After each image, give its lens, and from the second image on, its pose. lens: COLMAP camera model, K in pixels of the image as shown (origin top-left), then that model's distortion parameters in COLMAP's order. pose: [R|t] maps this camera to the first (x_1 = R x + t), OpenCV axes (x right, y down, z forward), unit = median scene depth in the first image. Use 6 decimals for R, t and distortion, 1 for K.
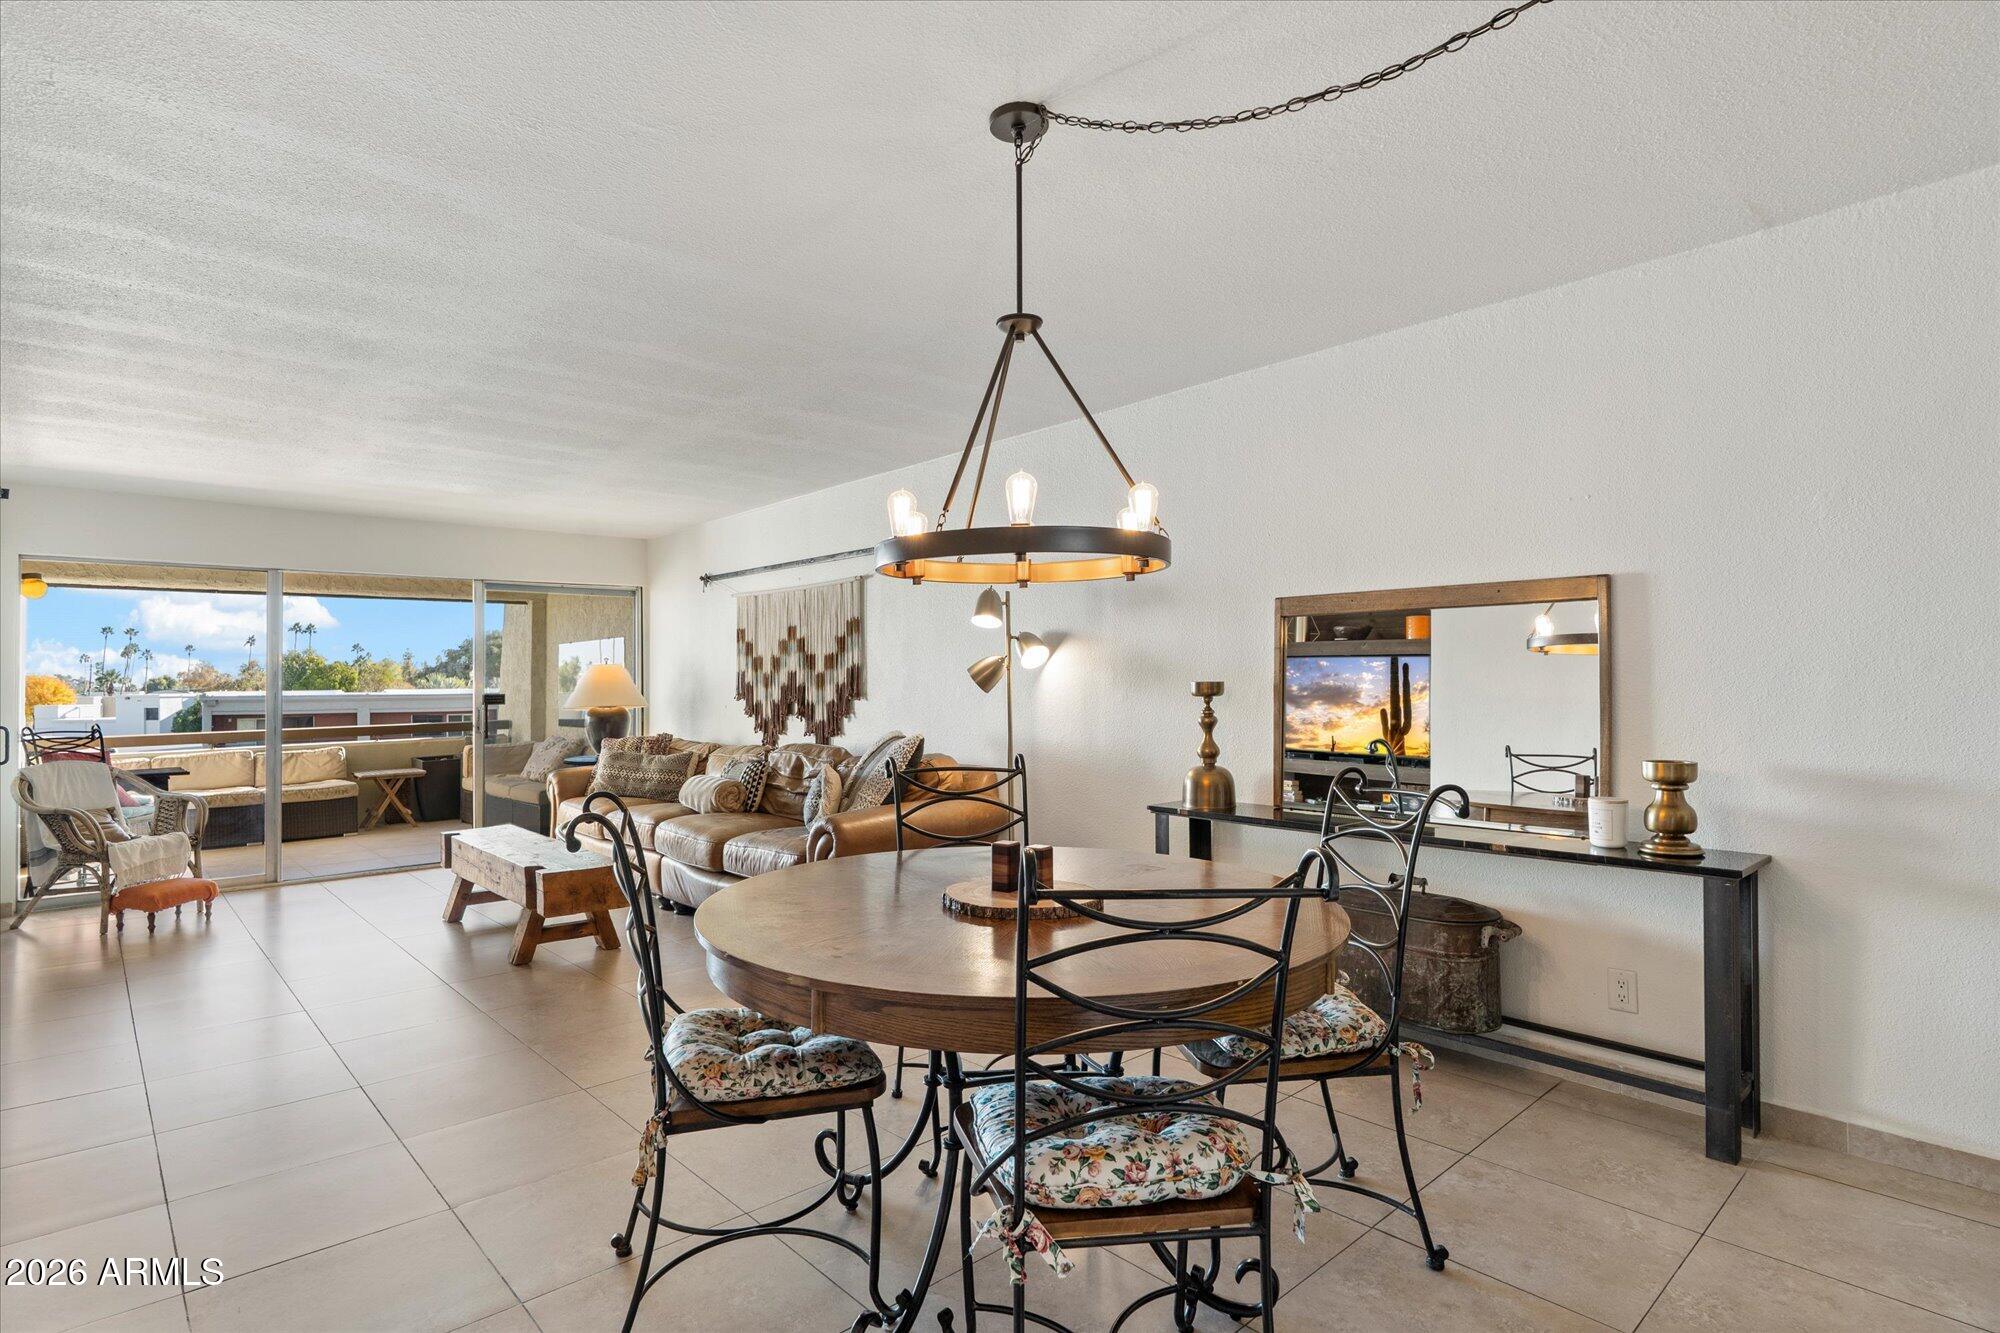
lens RADIAL K [[1012.6, 0, 986.3], [0, 1012.6, 684.0], [0, 0, 1]] dist [-0.010128, 0.000489]
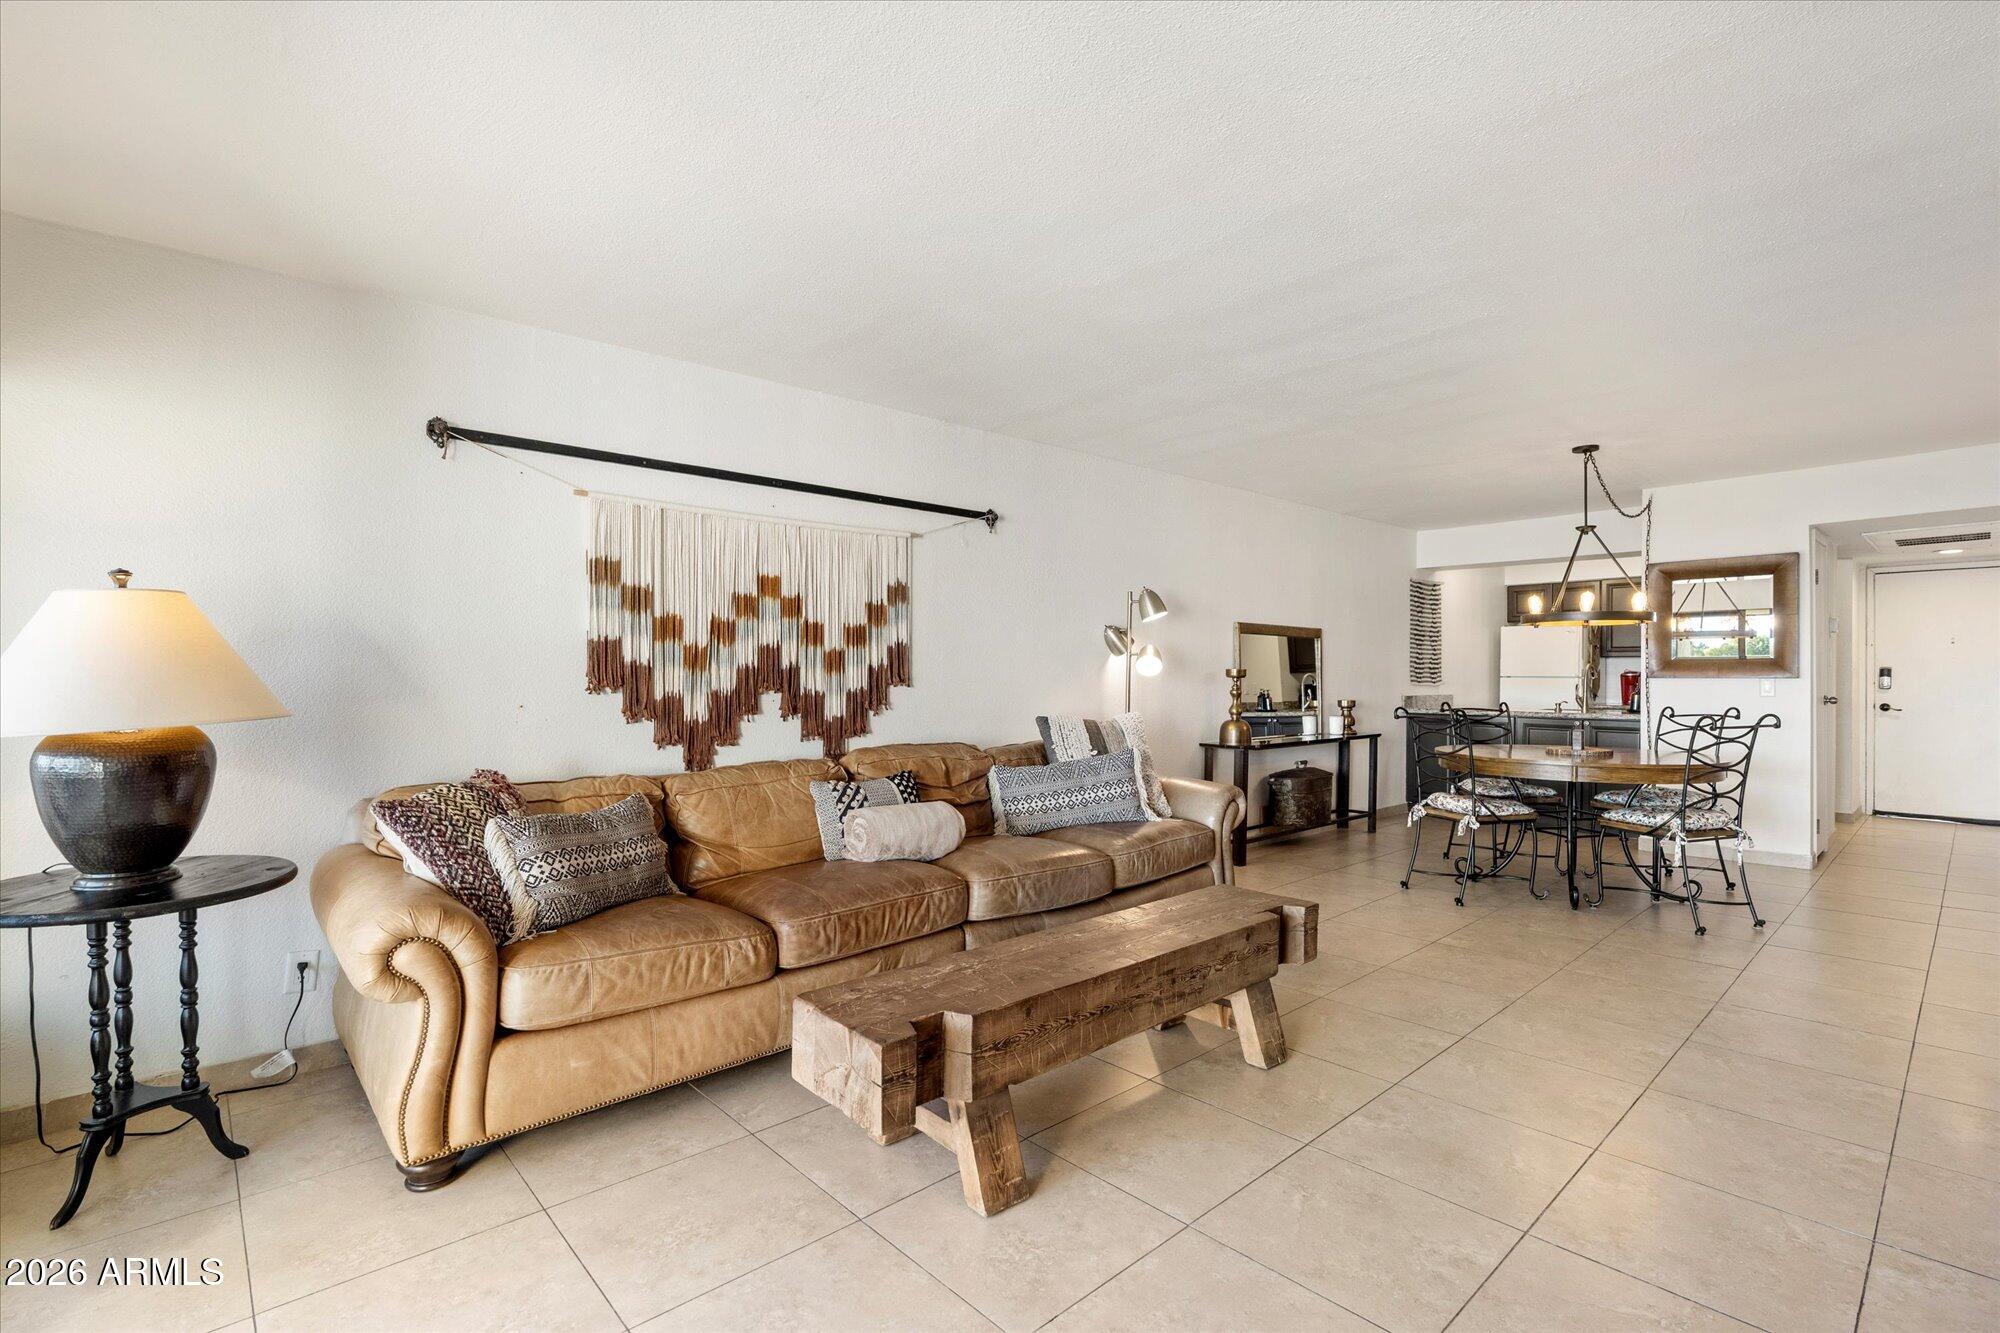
lens RADIAL K [[904.5, 0, 1017.1], [0, 904.5, 667.9], [0, 0, 1]] dist [-0.011284, 0.002063]
pose [[-0.008874, 0.019317, 0.999774, -0.764262], [0.004843, 0.999803, -0.019274, 0.013960], [-0.999949, 0.004671, -0.008966, 0.834724]]
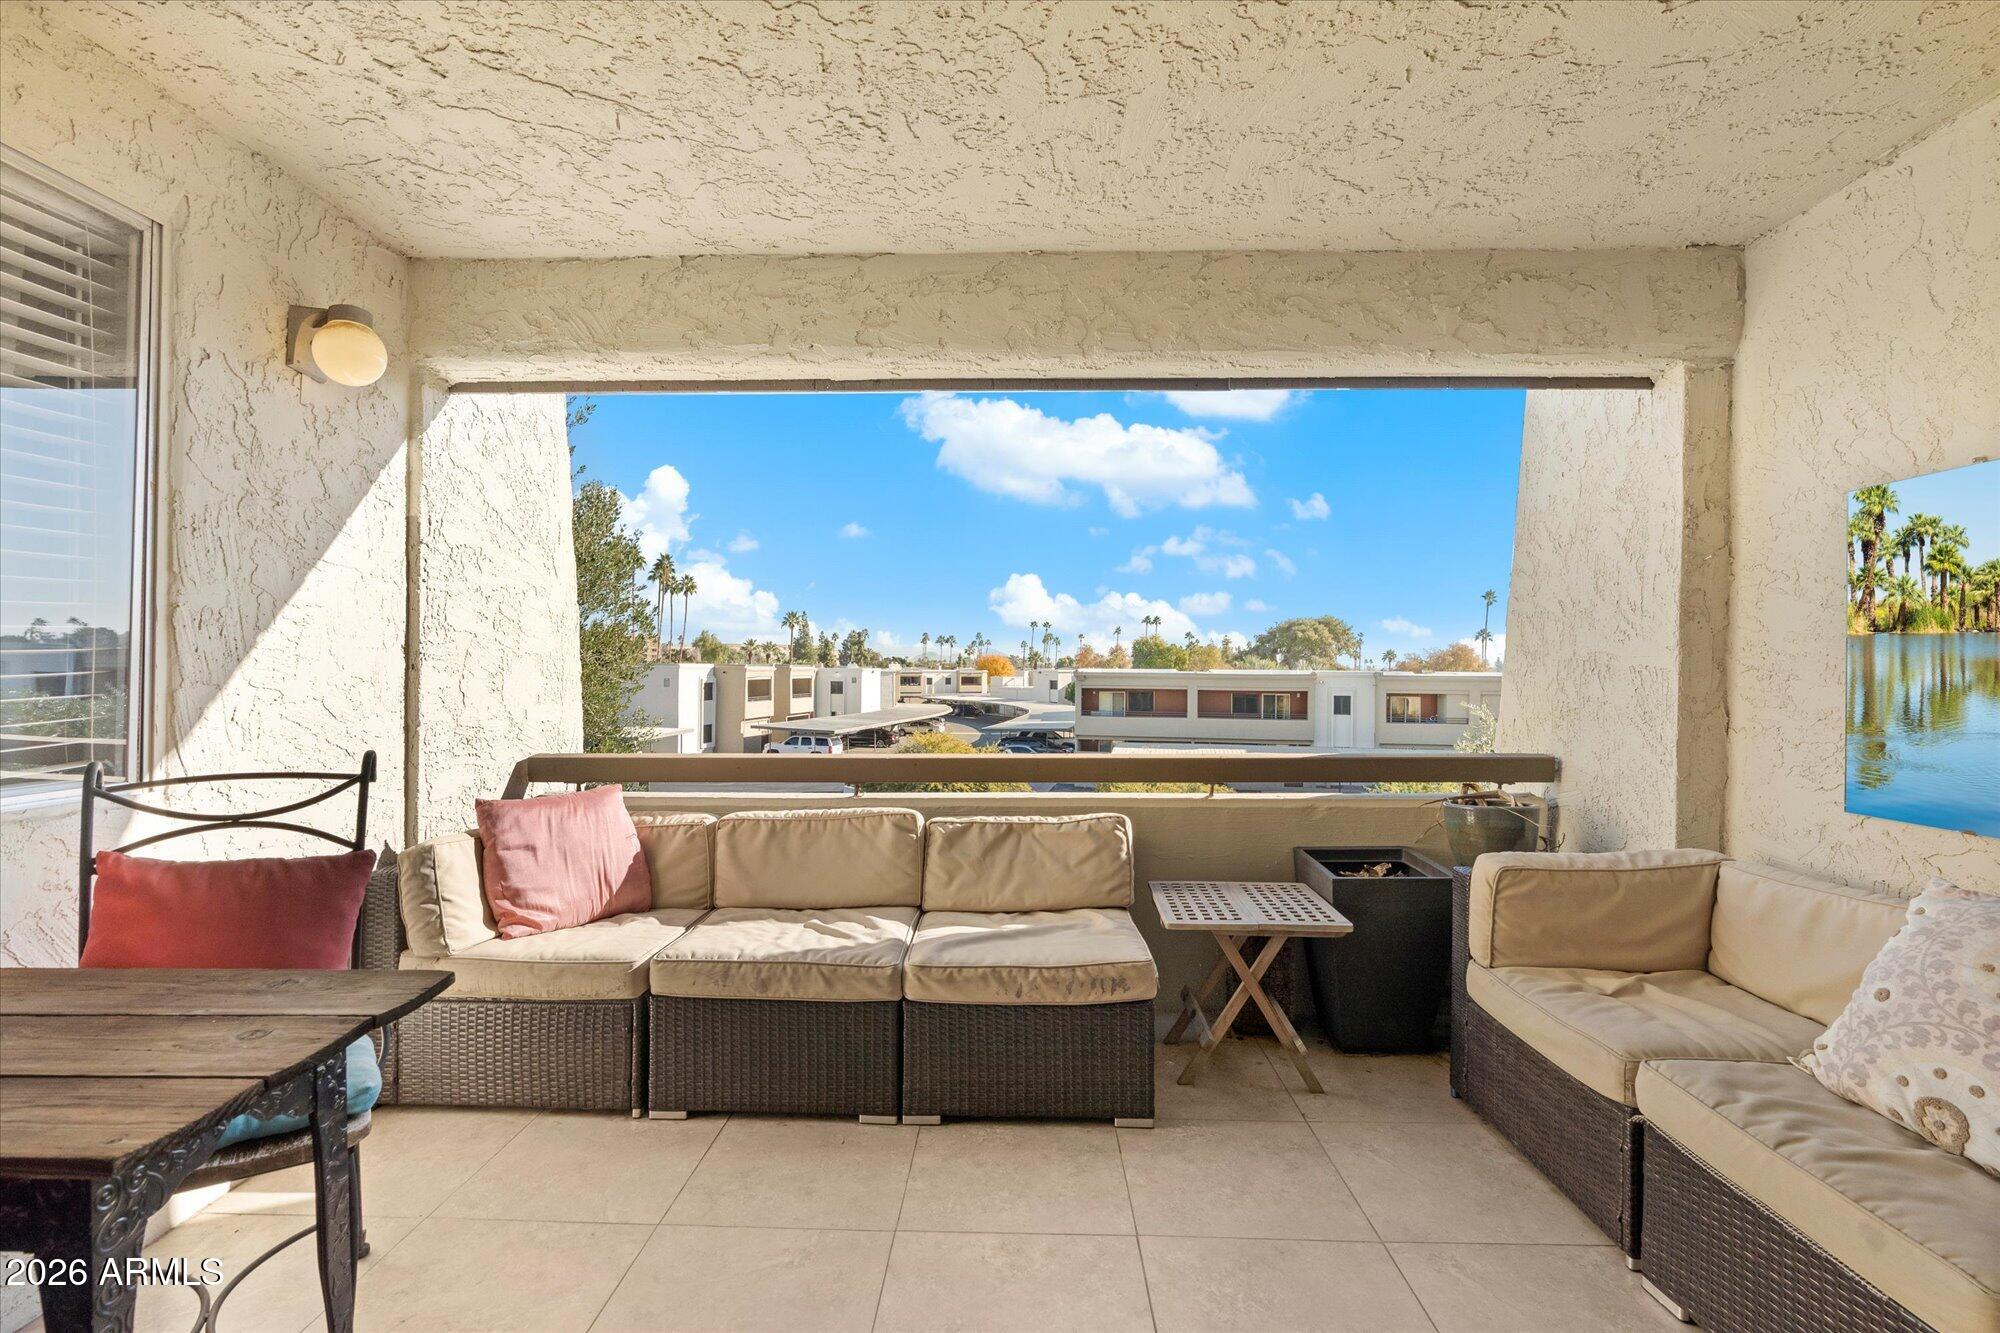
lens RADIAL K [[904.5, 0, 986.3], [0, 904.5, 667.0], [0, 0, 1]] dist [-0.011284, 0.002063]
pose [[0.711785, 0.016046, -0.702214, -0.608465], [-0.016697, 0.999843, 0.005922, 0.011033], [0.702199, 0.007510, 0.711941, 0.998491]]
